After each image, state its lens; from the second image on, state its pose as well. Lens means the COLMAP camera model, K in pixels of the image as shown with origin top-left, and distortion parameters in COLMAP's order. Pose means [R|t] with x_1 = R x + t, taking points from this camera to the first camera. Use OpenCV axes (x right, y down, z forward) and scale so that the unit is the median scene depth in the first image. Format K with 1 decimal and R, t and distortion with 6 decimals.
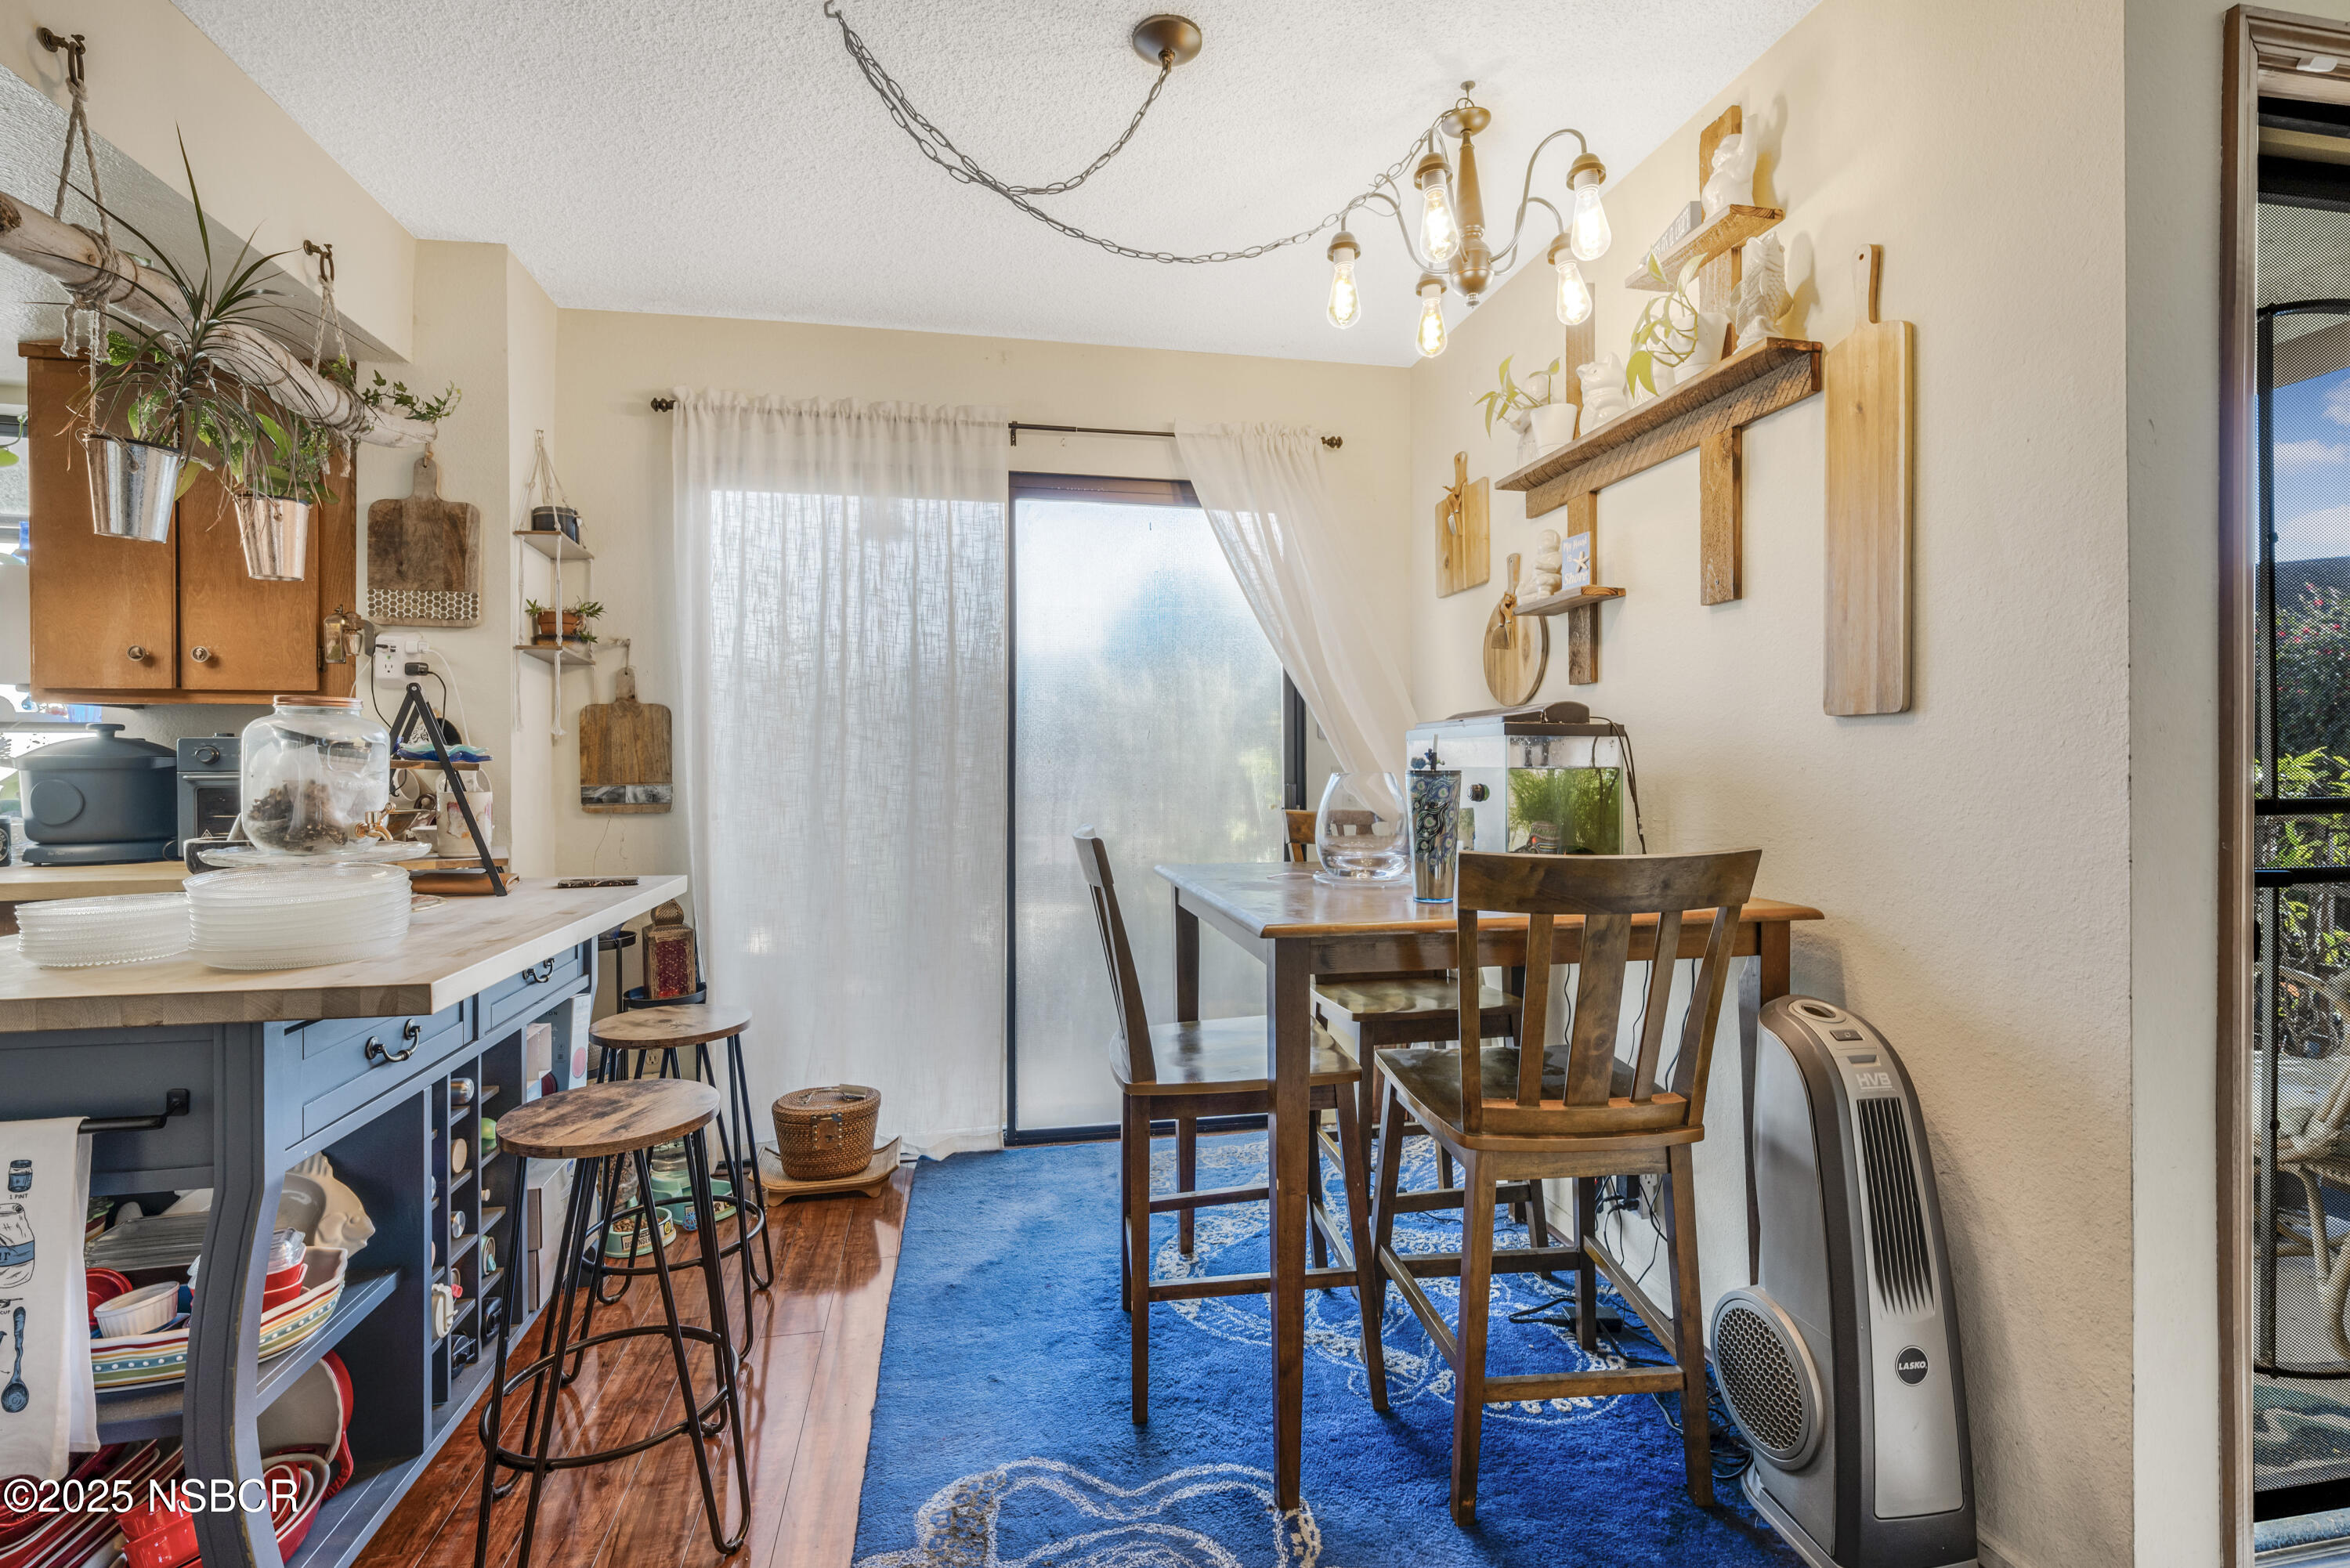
lens RADIAL K [[1063.8, 0, 1163.0], [0, 1063.8, 765.6], [0, 0, 1]] dist [0.002488, 0.000606]
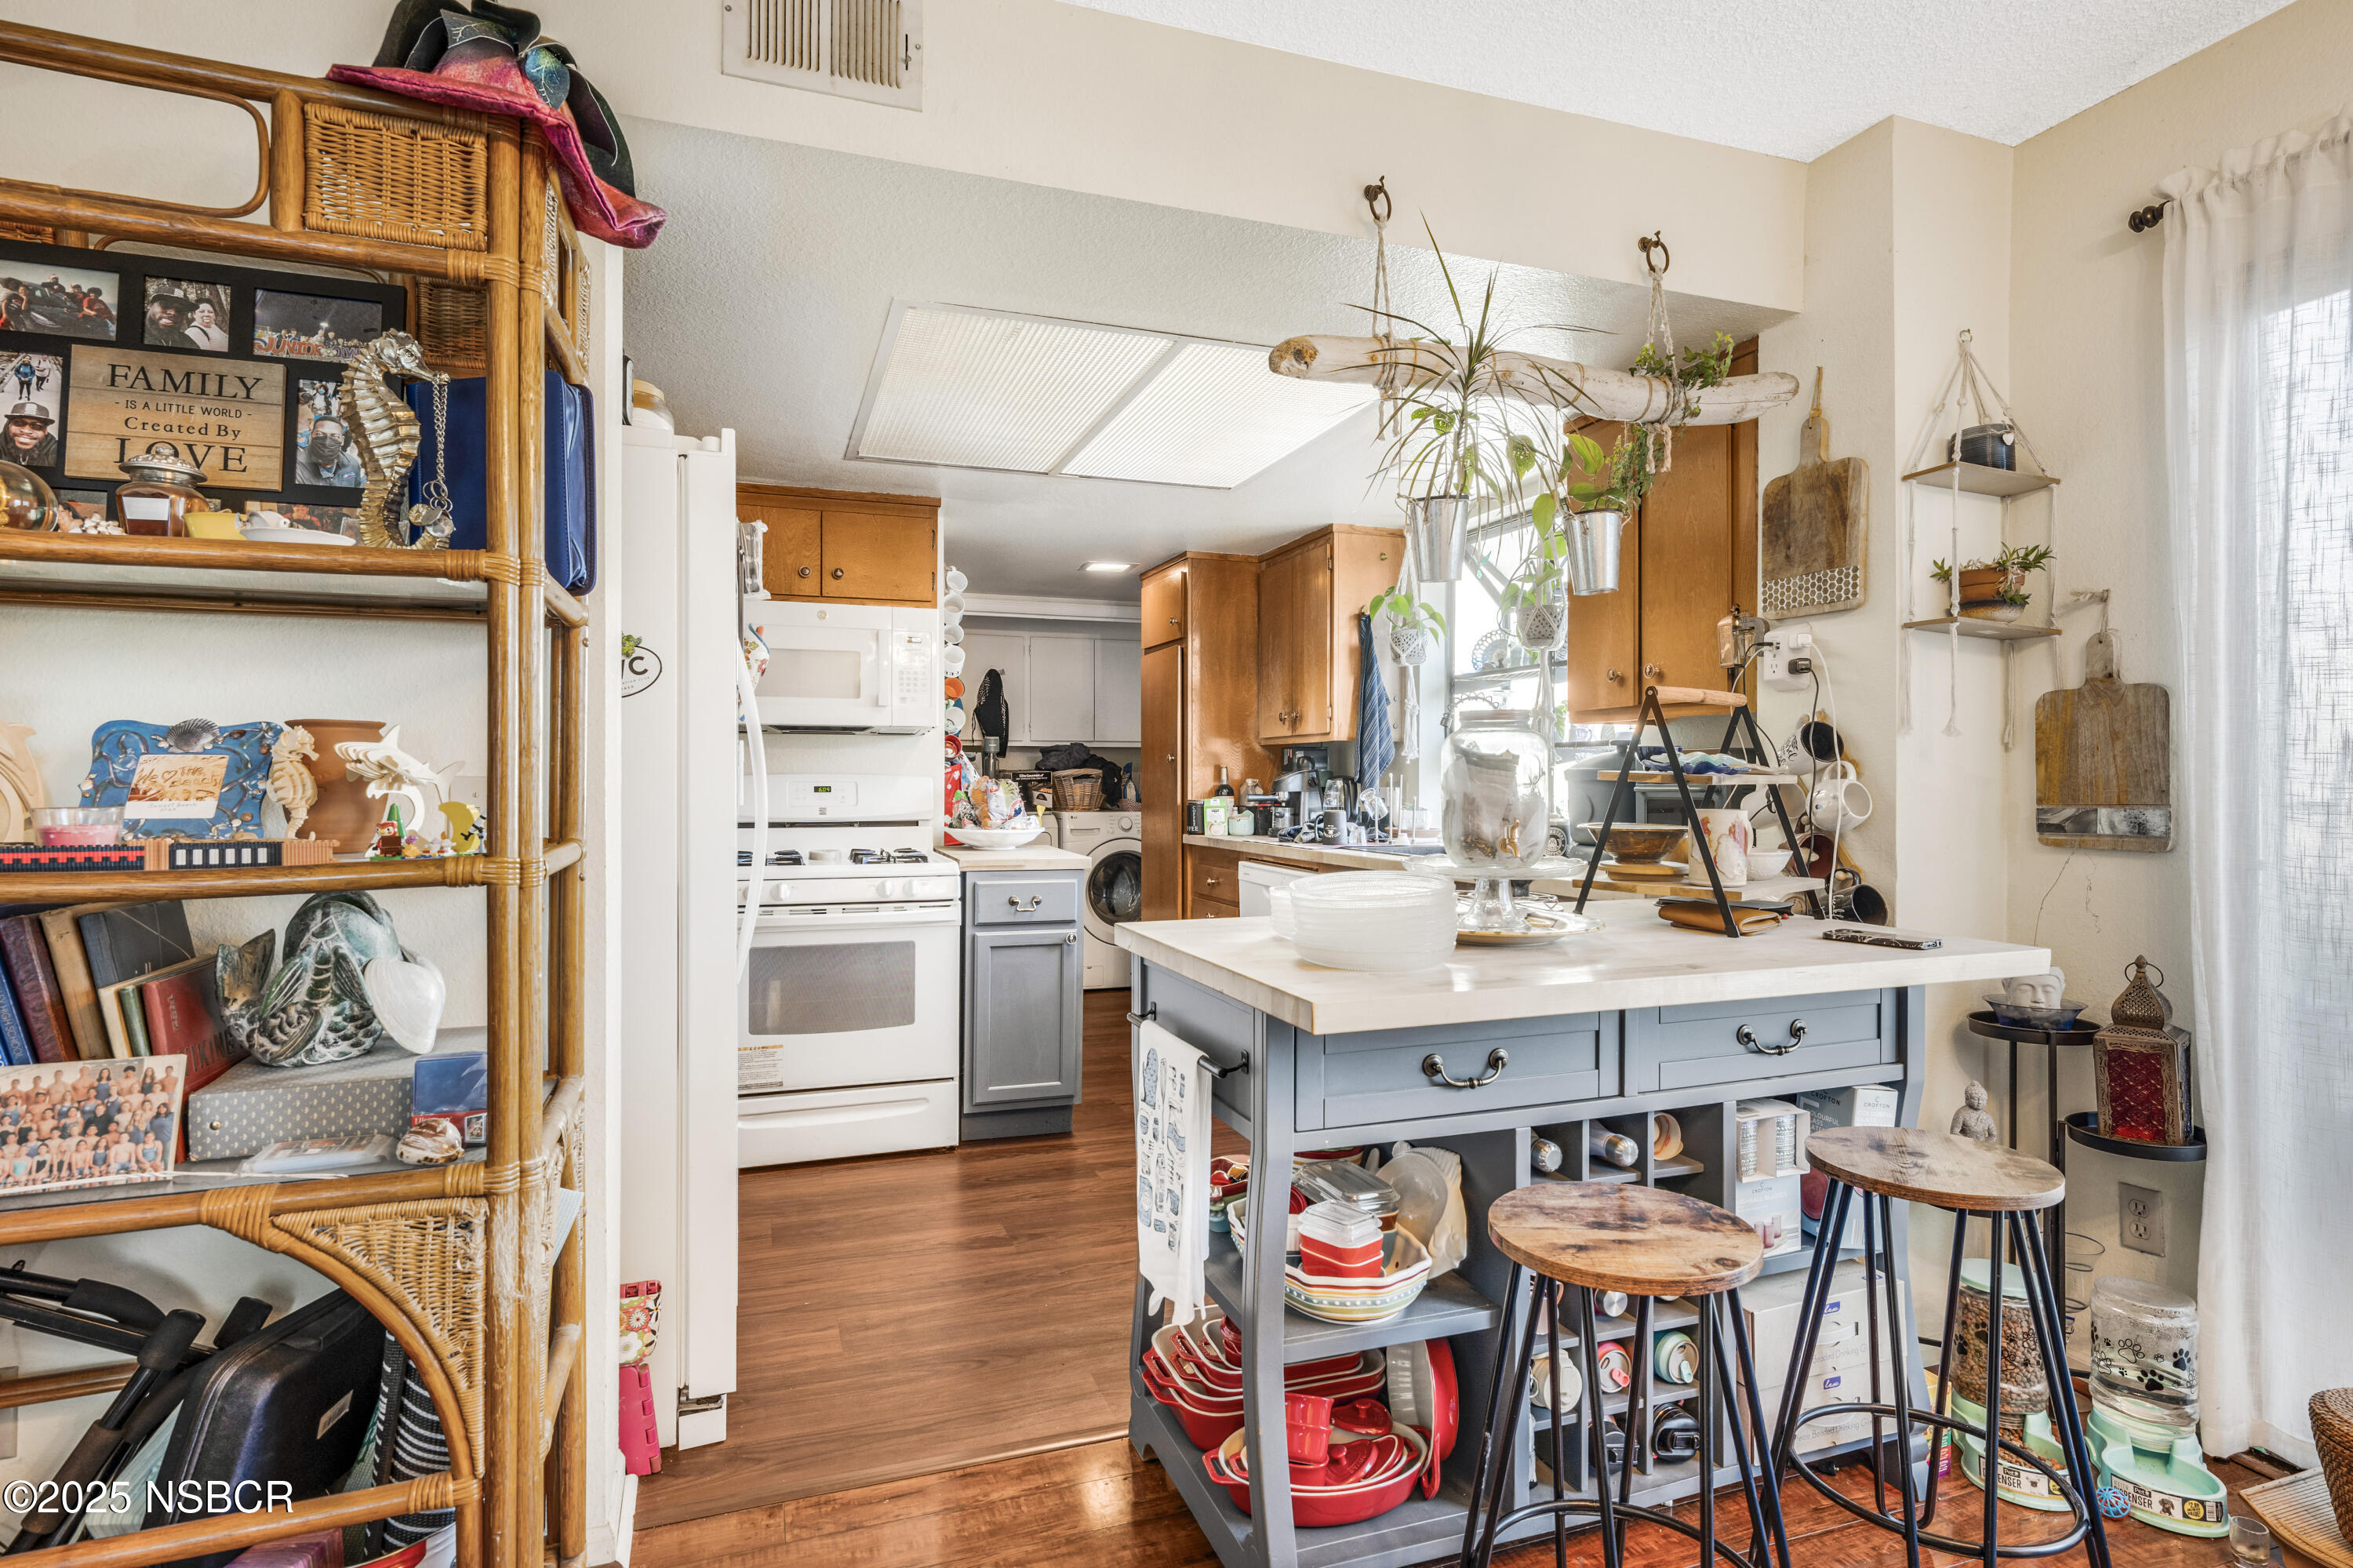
lens RADIAL K [[1195.4, 0, 1167.3], [0, 1195.4, 788.8], [0, 0, 1]] dist [-0.003723, -0.000629]
pose [[0.141431, 0.008204, -0.989914, 0.180261], [0.000048, 0.999966, 0.008294, 0.000461], [0.989948, -0.001220, 0.141426, 0.348377]]
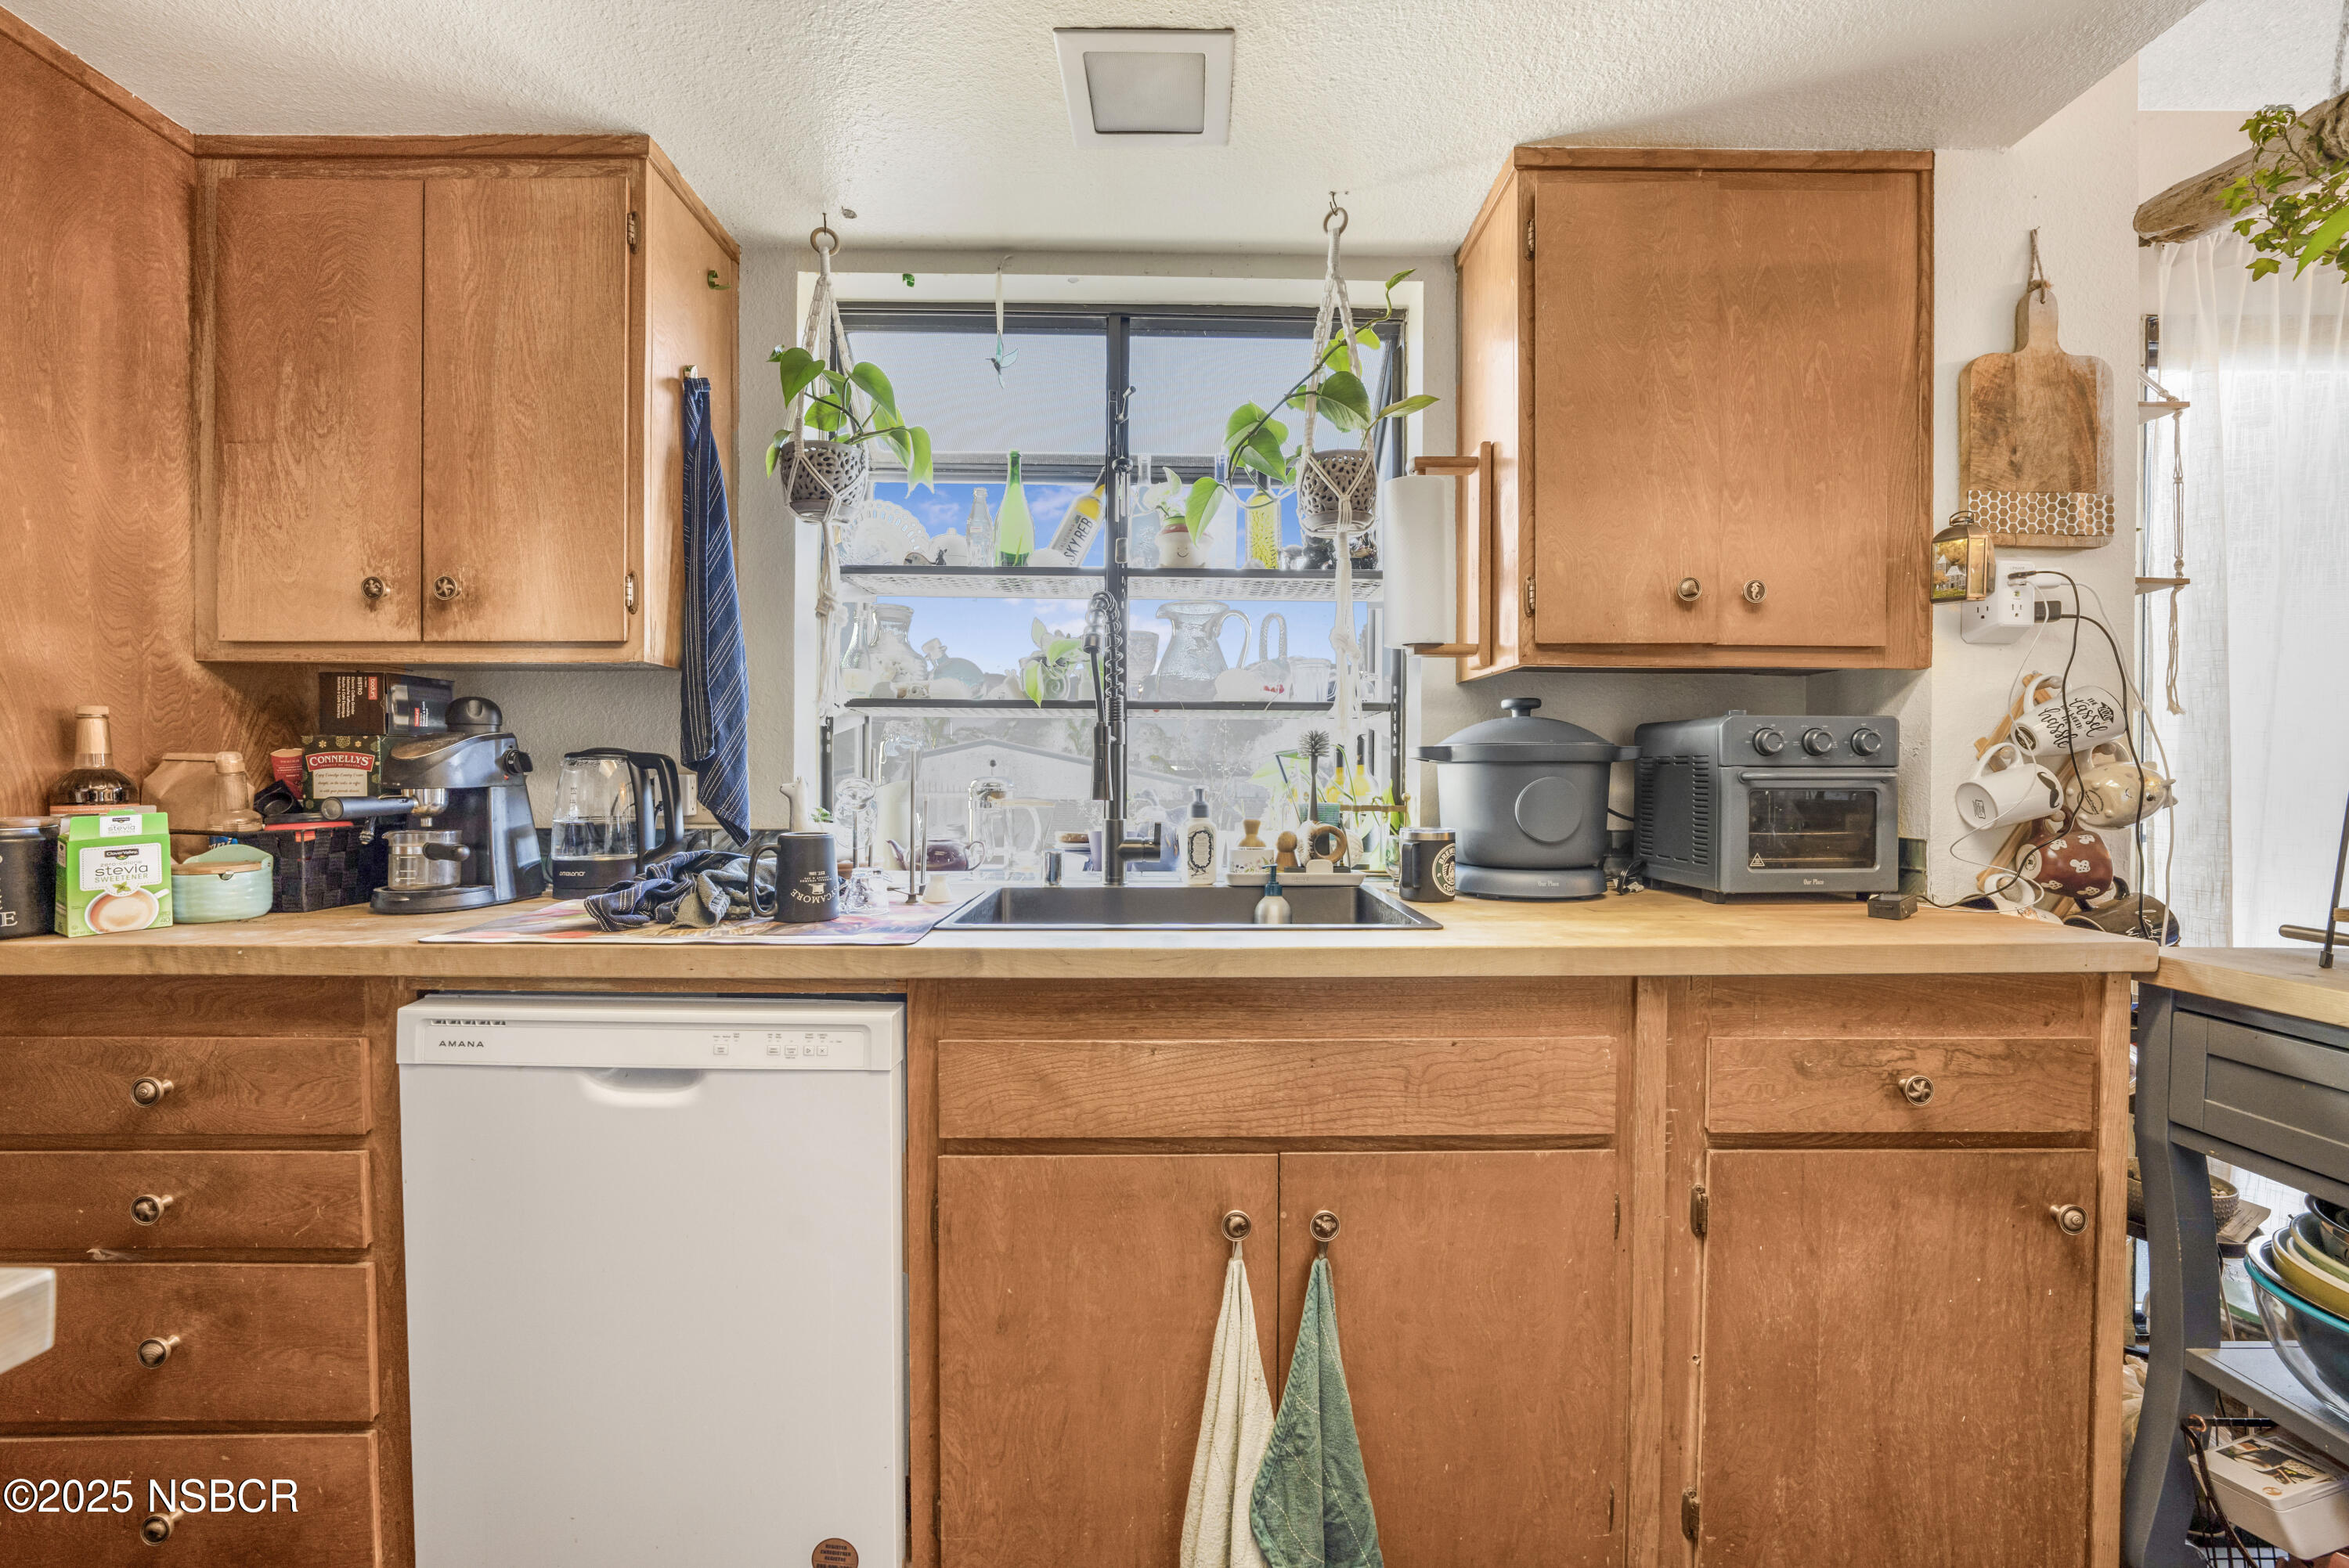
lens RADIAL K [[898.7, 0, 1174.5], [0, 898.7, 784.0], [0, 0, 1]] dist [-0.017734, -0.000126]
pose [[0.984296, 0.006742, -0.176399, -1.102162], [-0.004161, 0.999879, 0.014994, 0.009074], [0.176479, -0.014025, 0.984205, 0.364014]]
